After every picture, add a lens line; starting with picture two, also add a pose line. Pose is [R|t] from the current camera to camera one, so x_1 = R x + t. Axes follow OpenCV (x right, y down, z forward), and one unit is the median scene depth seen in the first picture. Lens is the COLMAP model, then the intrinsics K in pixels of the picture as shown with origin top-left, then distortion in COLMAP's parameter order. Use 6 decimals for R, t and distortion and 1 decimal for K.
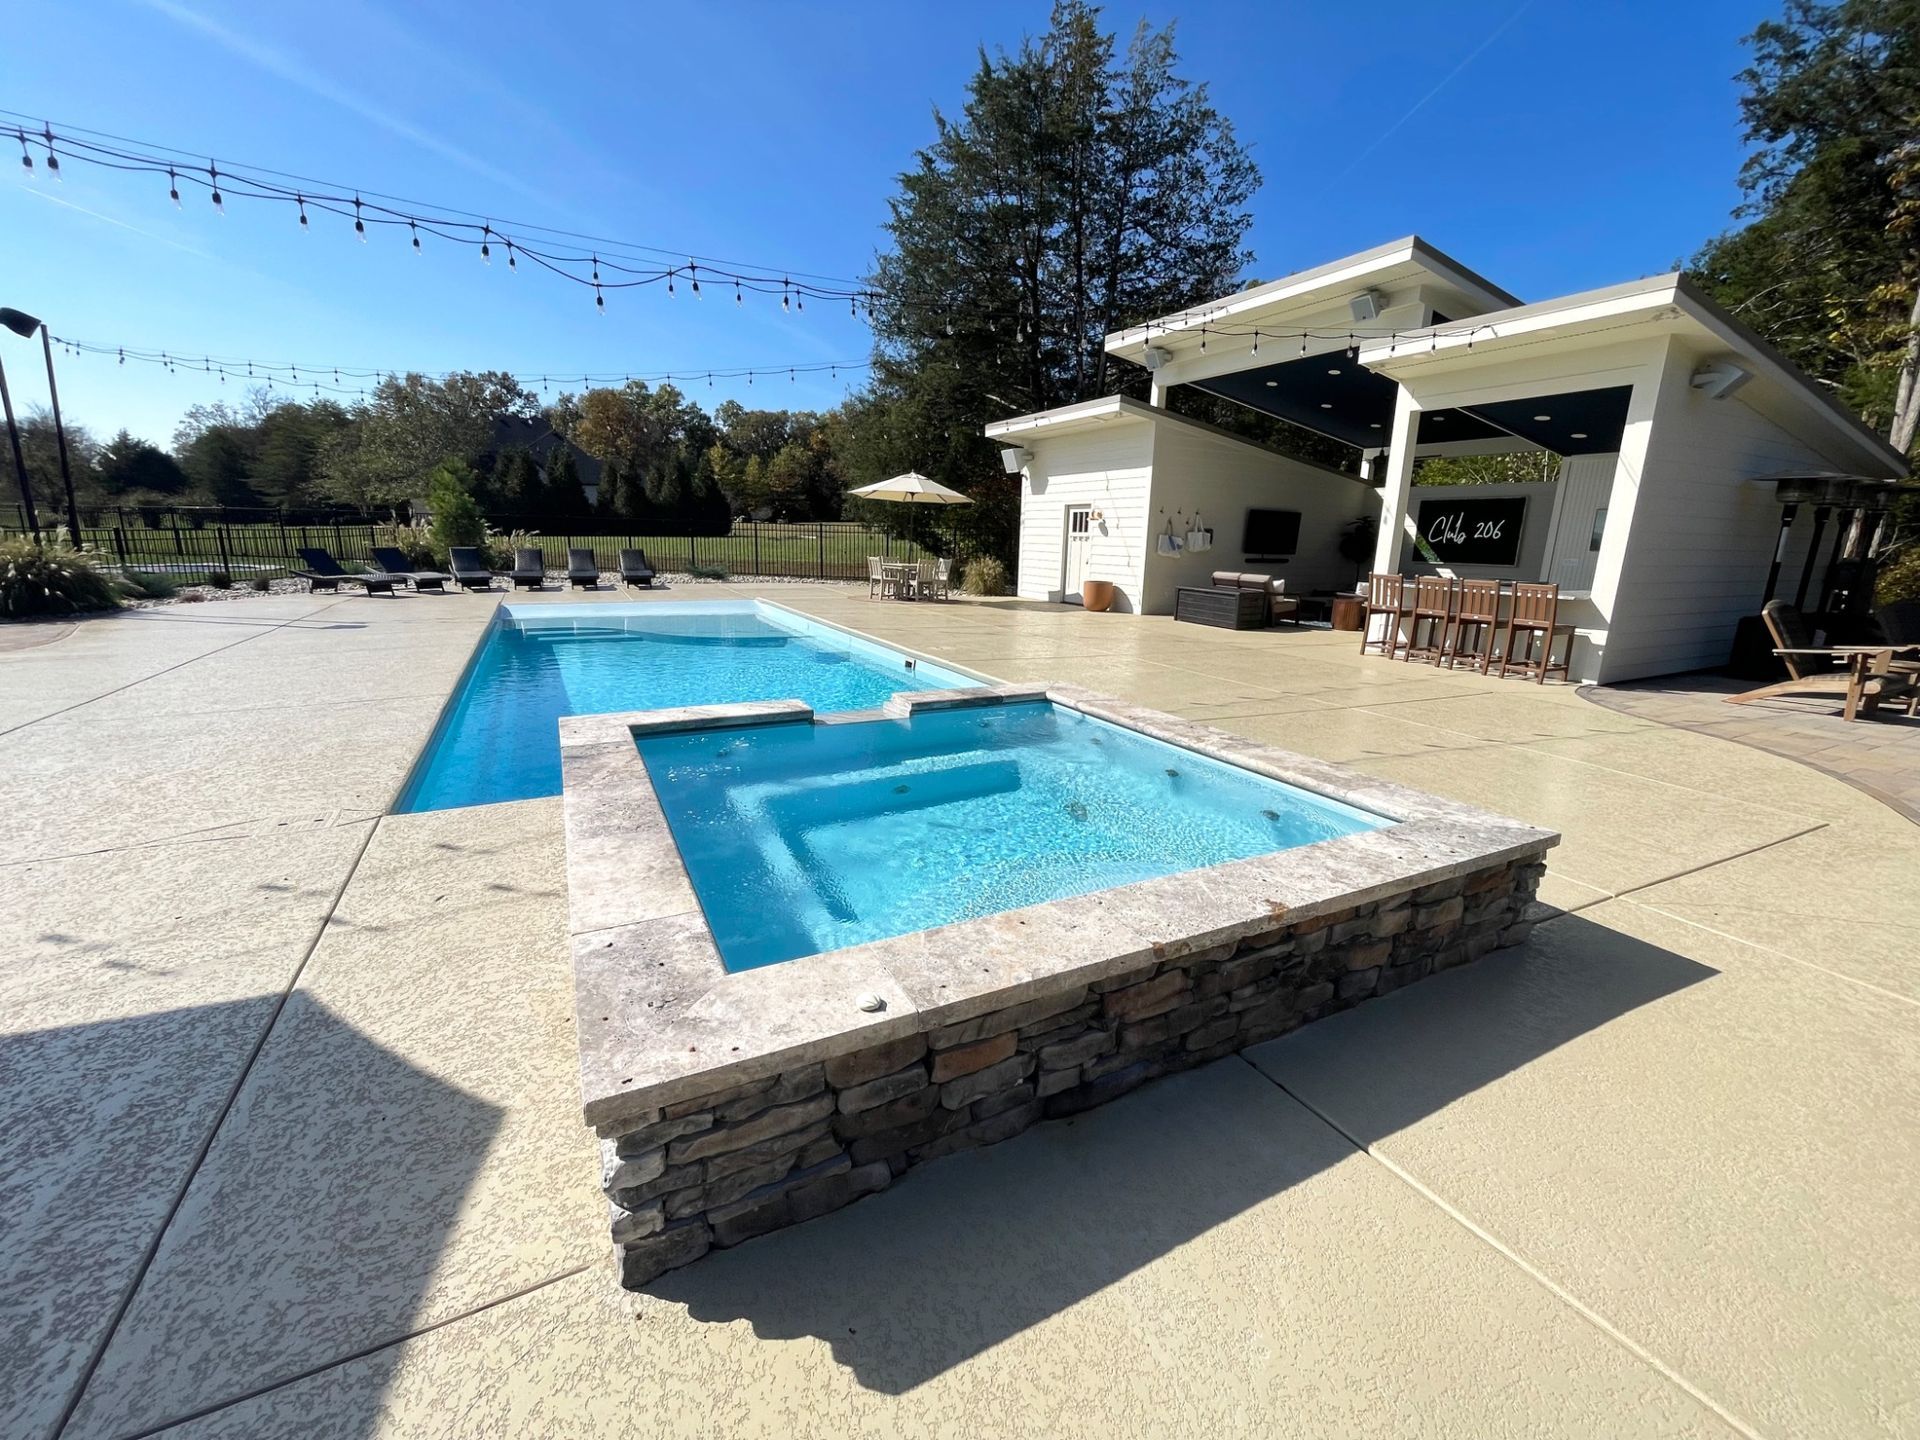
lens RADIAL K [[776.2, 0, 957.7], [0, 776.2, 708.5], [0, 0, 1]] dist [-0.001428, 0.000421]
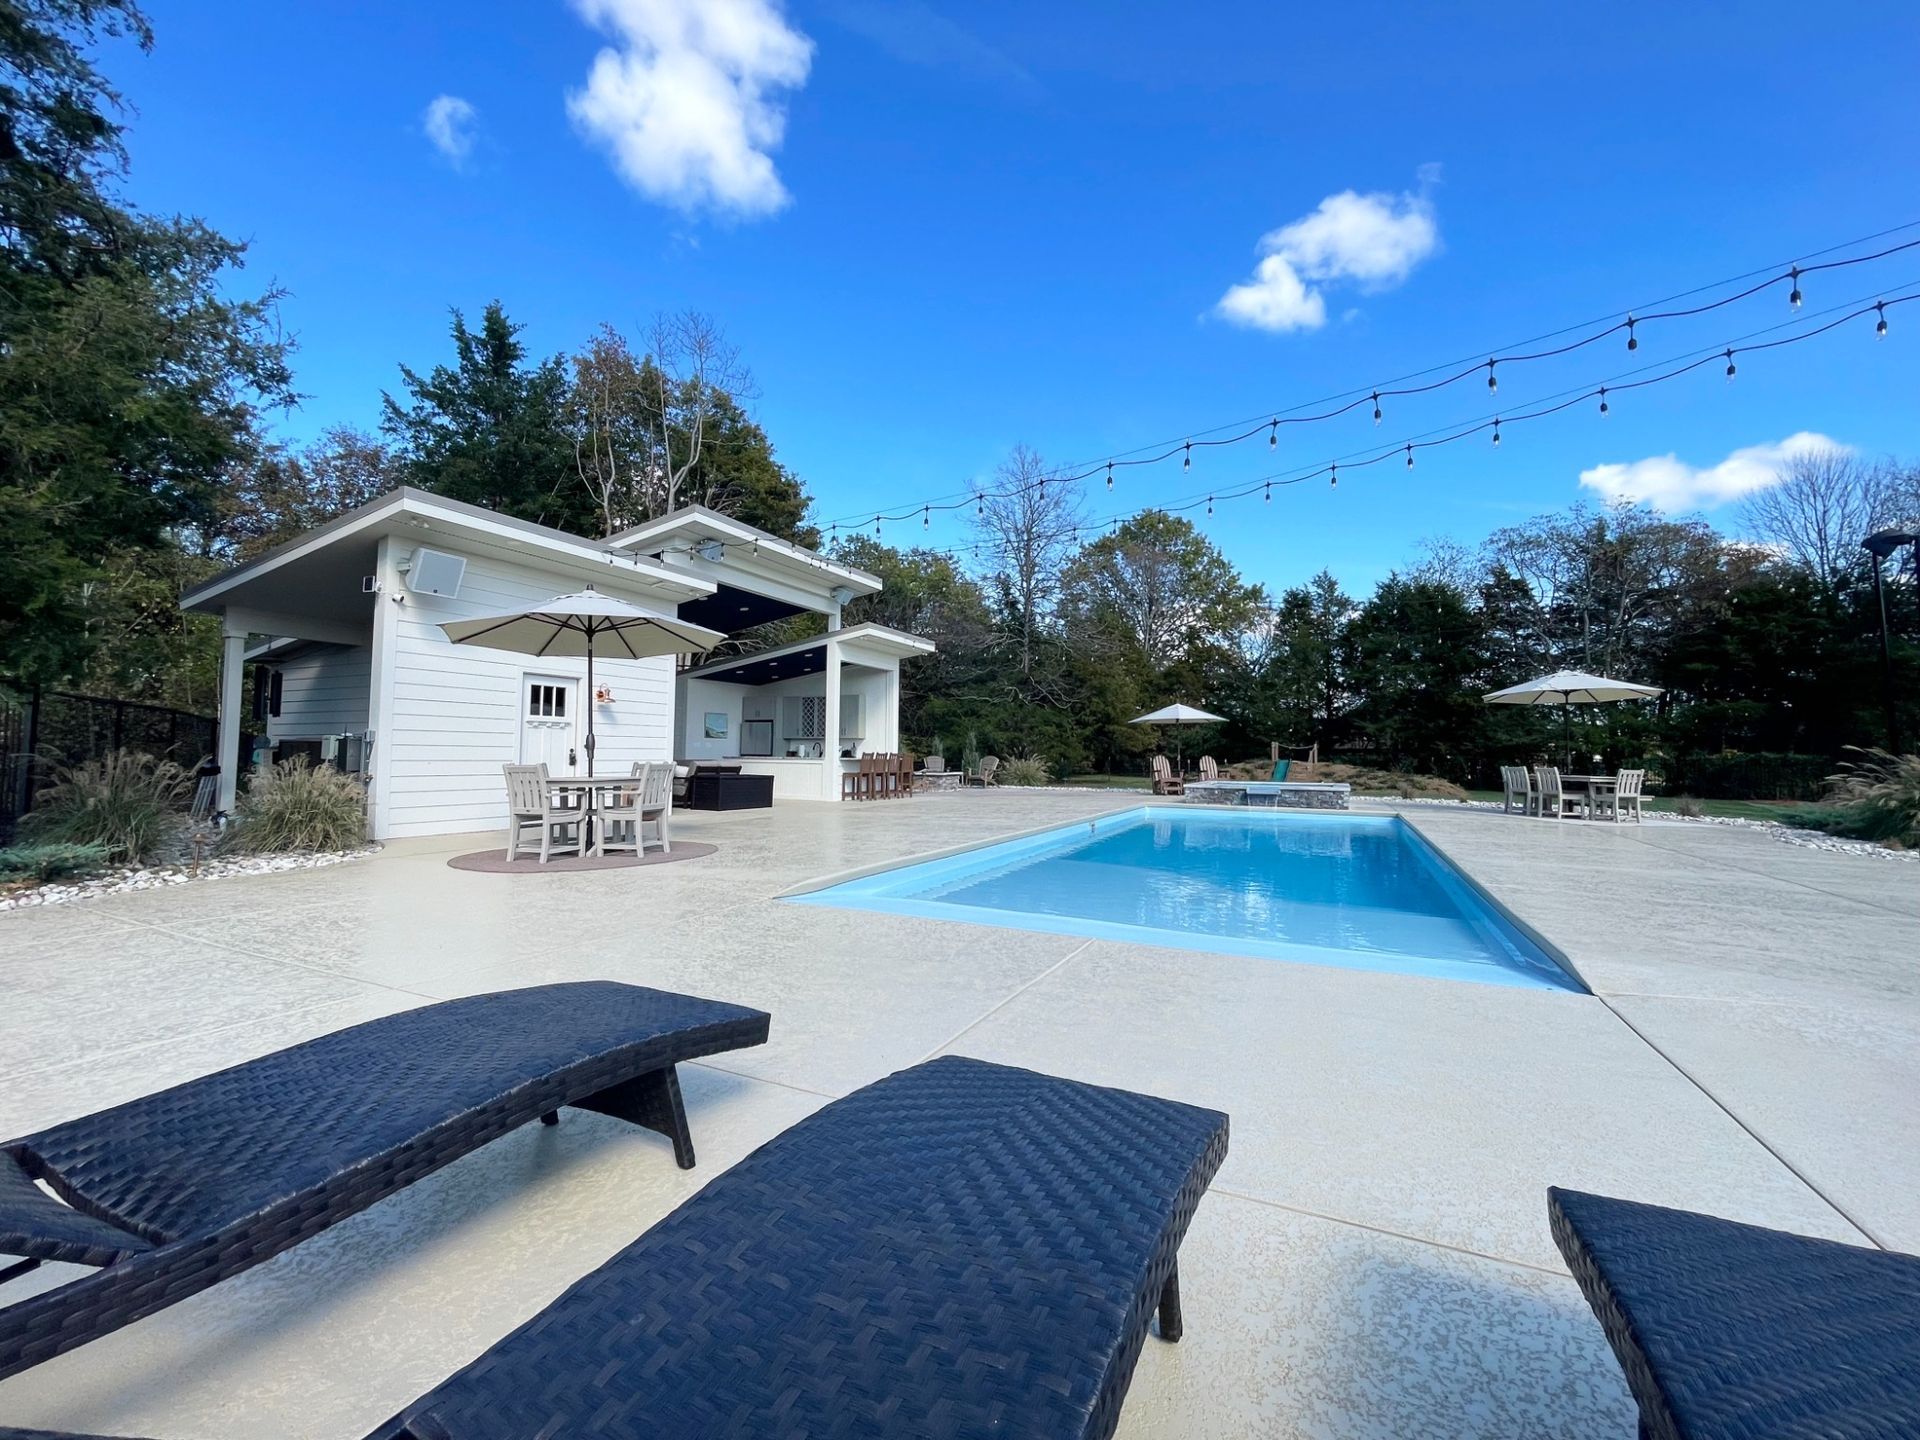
lens RADIAL K [[783.0, 0, 952.4], [0, 783.0, 708.6], [0, 0, 1]] dist [-0.002327, -0.000085]
pose [[-0.587409, 0.016344, 0.809125, -0.579527], [0.151768, 0.984283, 0.090298, -0.236281], [-0.794932, 0.175841, -0.580657, 1.092825]]
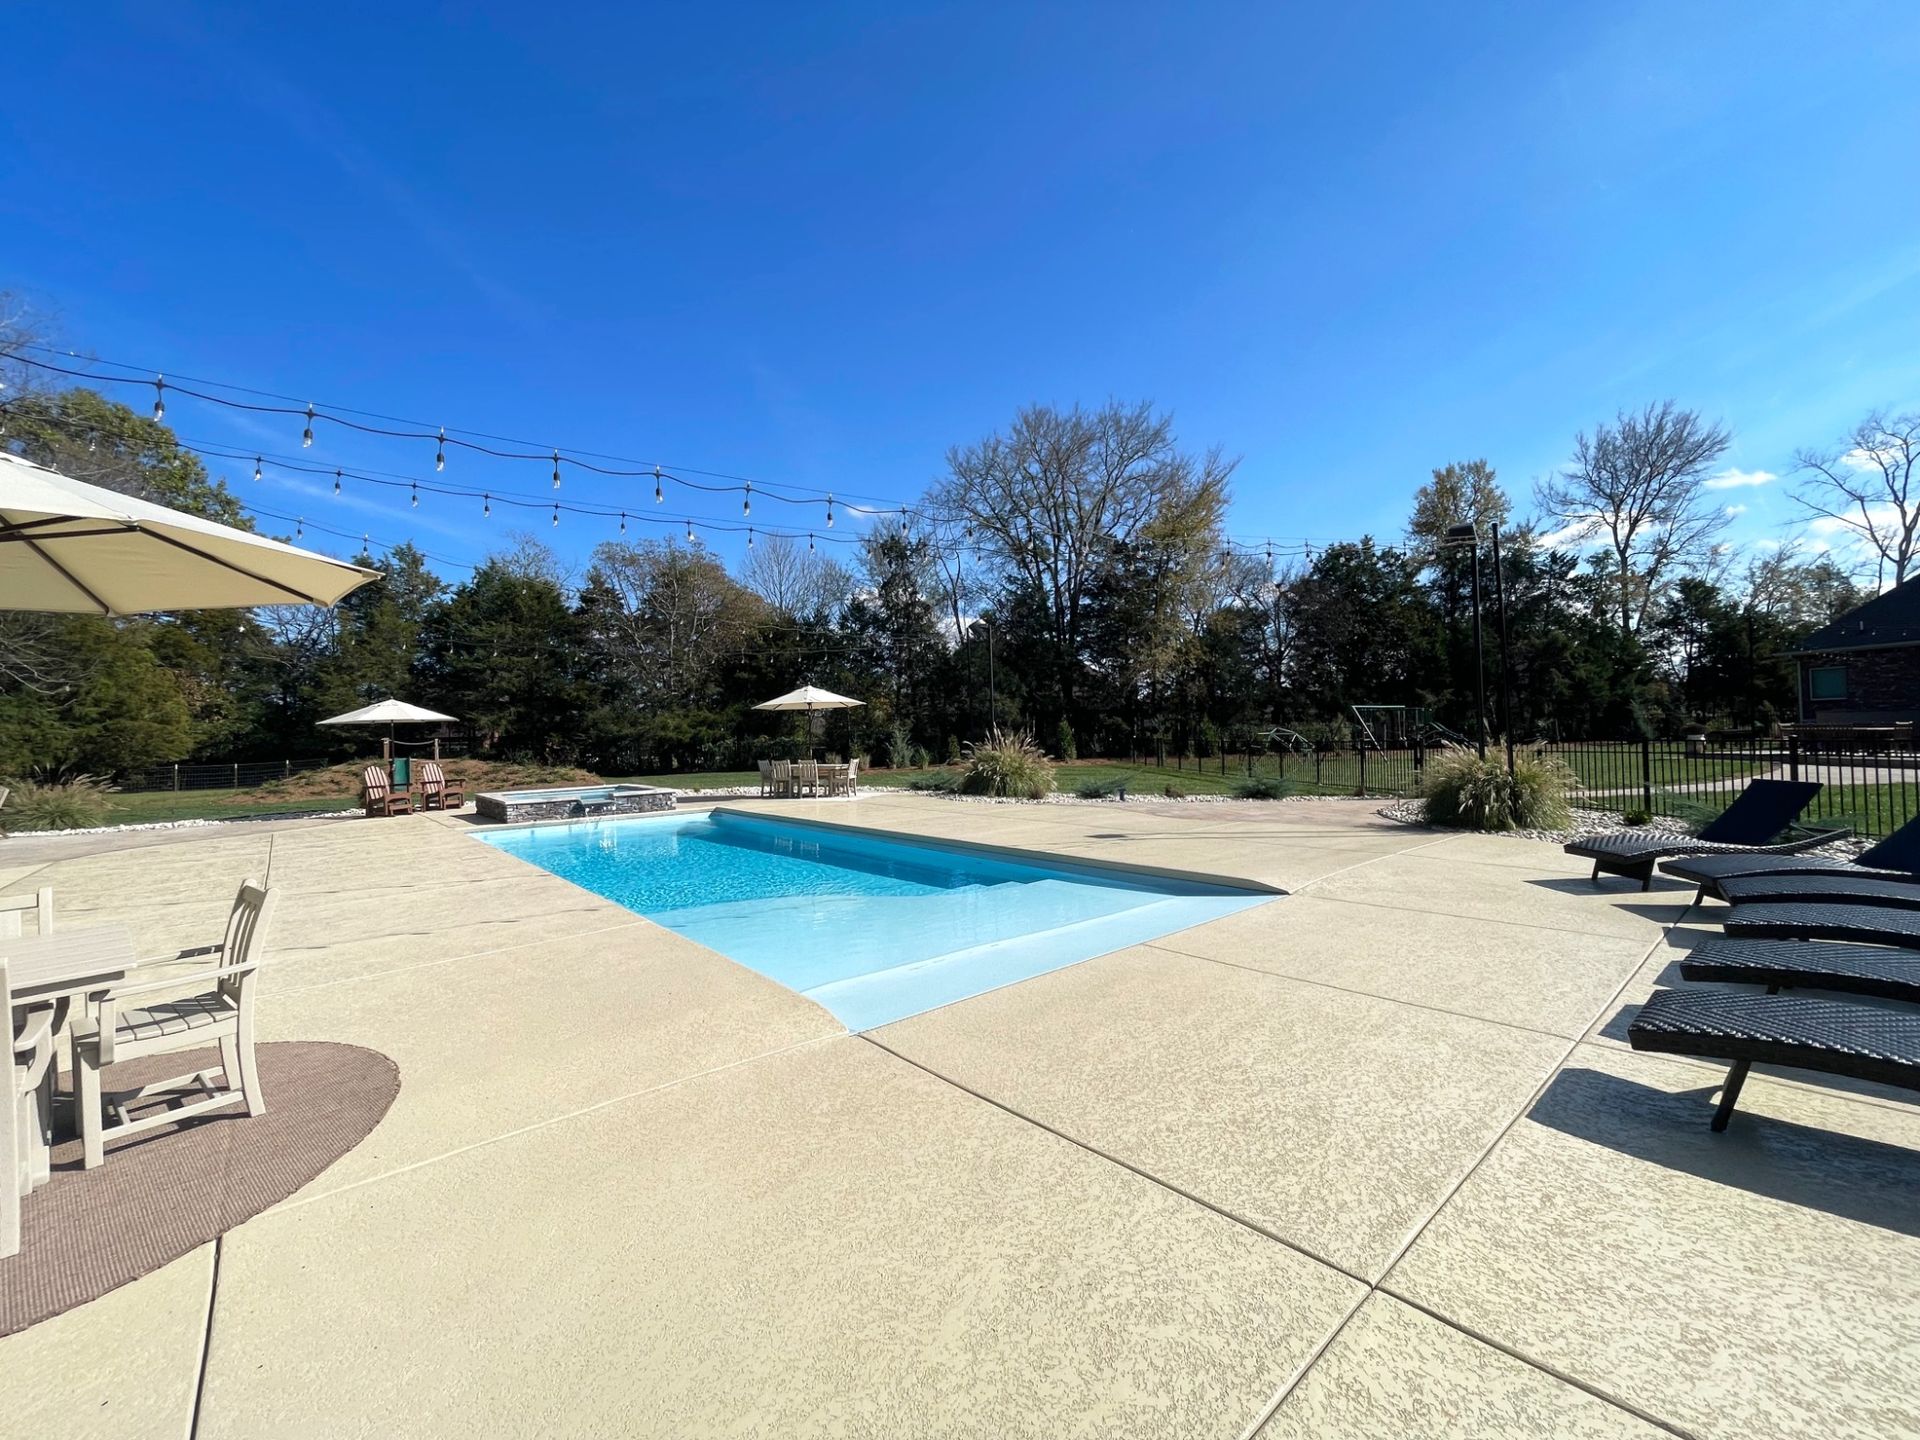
lens RADIAL K [[776.2, 0, 957.7], [0, 776.2, 708.5], [0, 0, 1]] dist [-0.001428, 0.000421]
pose [[-0.973491, -0.006829, -0.228623, -0.235695], [-0.049080, 0.982508, 0.179639, -0.279957], [0.223397, 0.186097, -0.956797, 1.189040]]
